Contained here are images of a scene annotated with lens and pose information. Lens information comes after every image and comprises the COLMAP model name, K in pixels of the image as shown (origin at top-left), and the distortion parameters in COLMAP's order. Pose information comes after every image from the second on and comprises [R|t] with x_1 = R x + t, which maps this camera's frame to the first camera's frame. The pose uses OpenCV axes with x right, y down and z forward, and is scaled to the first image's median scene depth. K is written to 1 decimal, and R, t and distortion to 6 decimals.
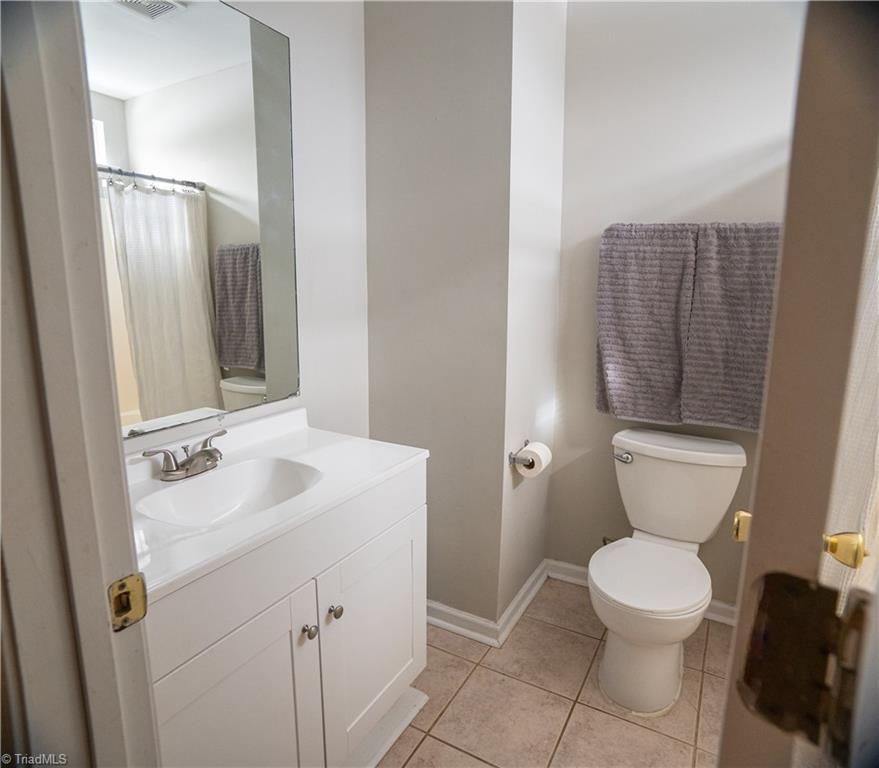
lens RADIAL K [[526.4, 0, 439.5], [0, 526.4, 384.0], [0, 0, 1]] dist [-0.051373, 0.000881]
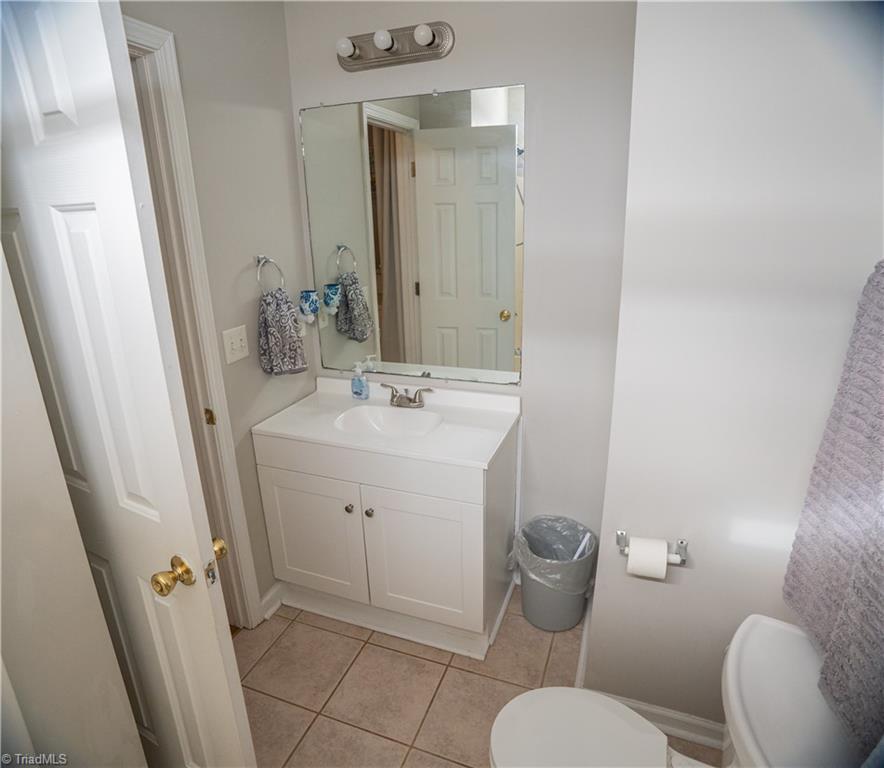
lens RADIAL K [[529.4, 0, 442.0], [0, 529.4, 384.0], [0, 0, 1]] dist [-0.051373, 0.000881]
pose [[0.161627, 0.298685, -0.940566, 1.056256], [-0.162711, 0.948119, 0.273123, -0.356629], [0.973346, 0.108896, 0.201841, 0.699406]]
